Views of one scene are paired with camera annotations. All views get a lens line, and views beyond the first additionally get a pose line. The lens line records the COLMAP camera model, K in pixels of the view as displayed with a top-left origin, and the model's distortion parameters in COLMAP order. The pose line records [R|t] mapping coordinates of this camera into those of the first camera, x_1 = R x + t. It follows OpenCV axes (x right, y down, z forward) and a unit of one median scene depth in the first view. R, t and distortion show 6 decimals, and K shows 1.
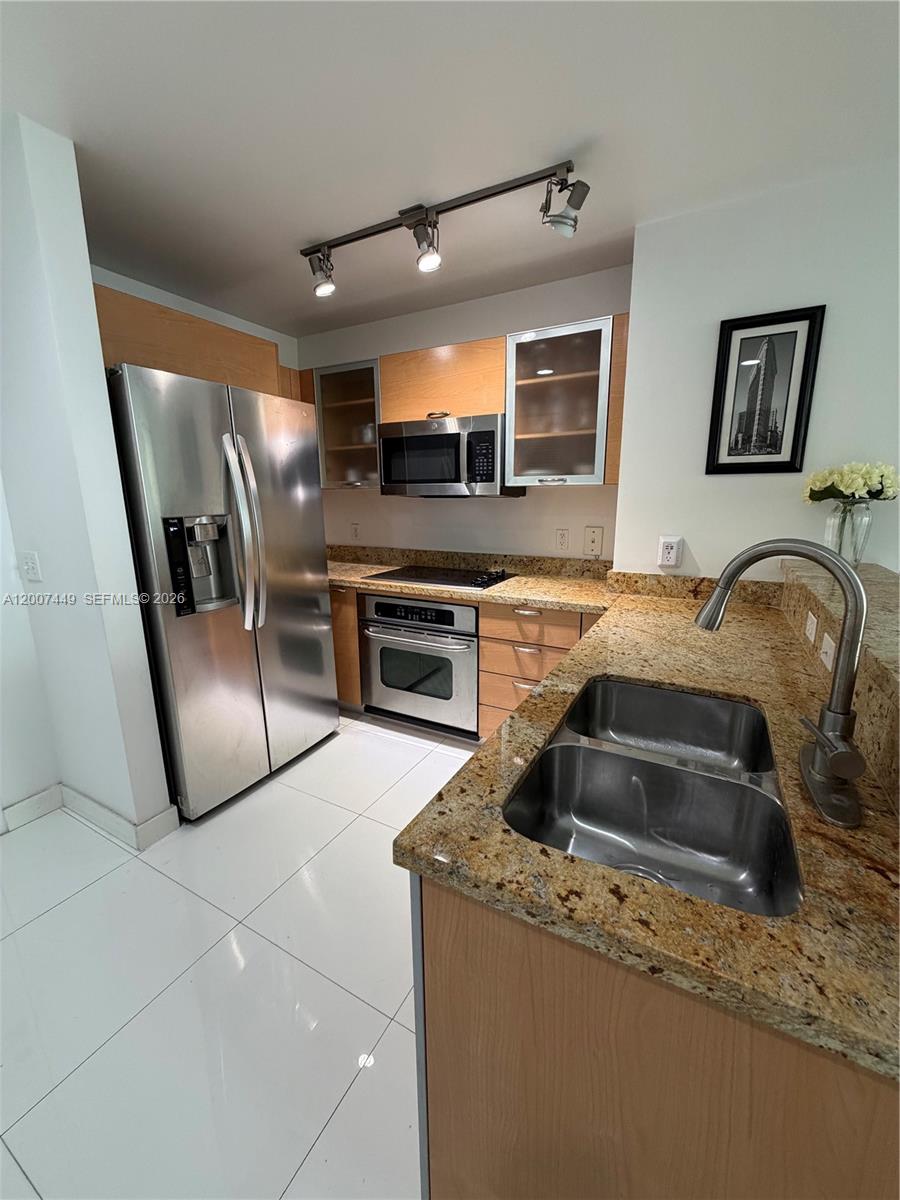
lens RADIAL K [[480.2, 0, 450.6], [0, 480.2, 598.6], [0, 0, 1]] dist [-0.001220, 0.000035]
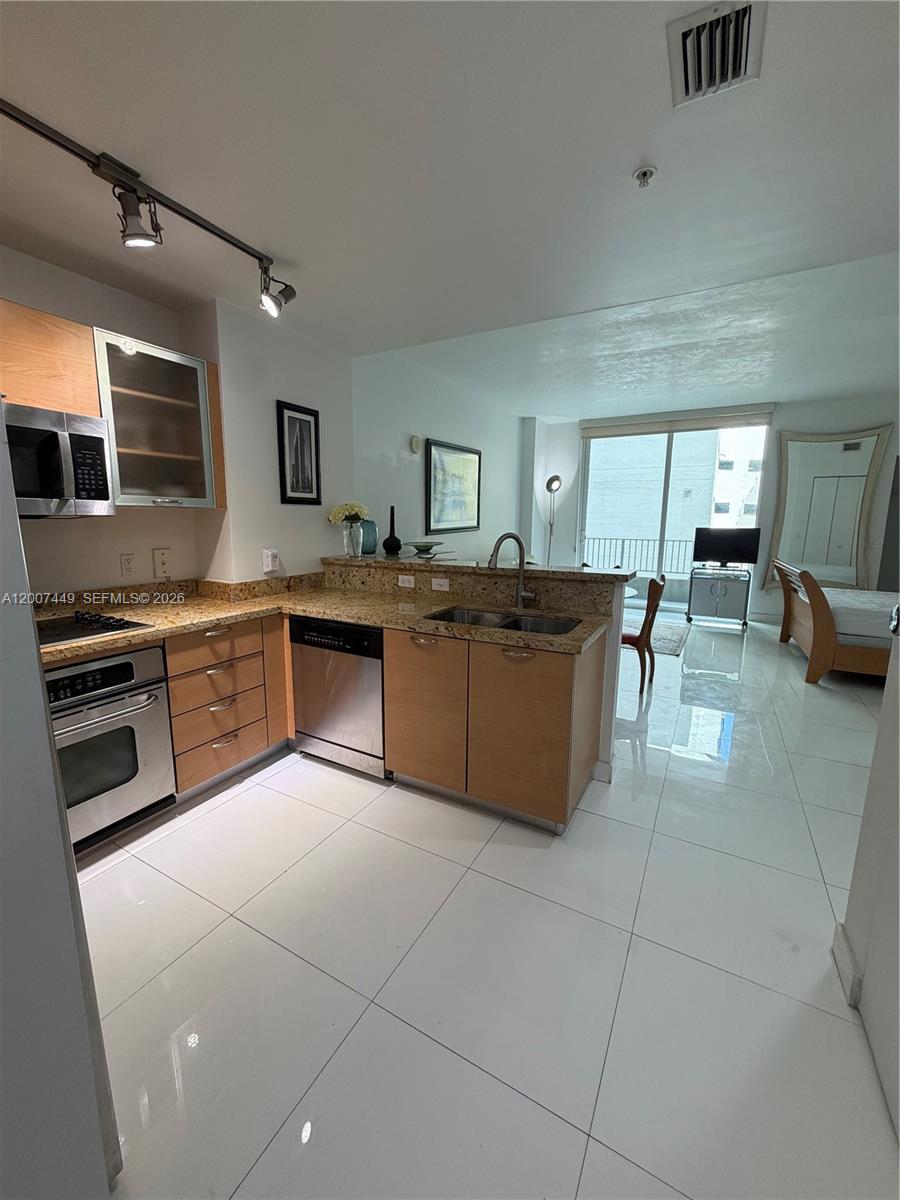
lens RADIAL K [[480.2, 0, 453.9], [0, 480.2, 601.6], [0, 0, 1]] dist [-0.001220, 0.000035]
pose [[-0.008697, -0.162785, 0.986623, -0.915499], [0.204791, 0.965458, 0.161098, -0.104127], [-0.978767, 0.203452, 0.024940, 0.526541]]
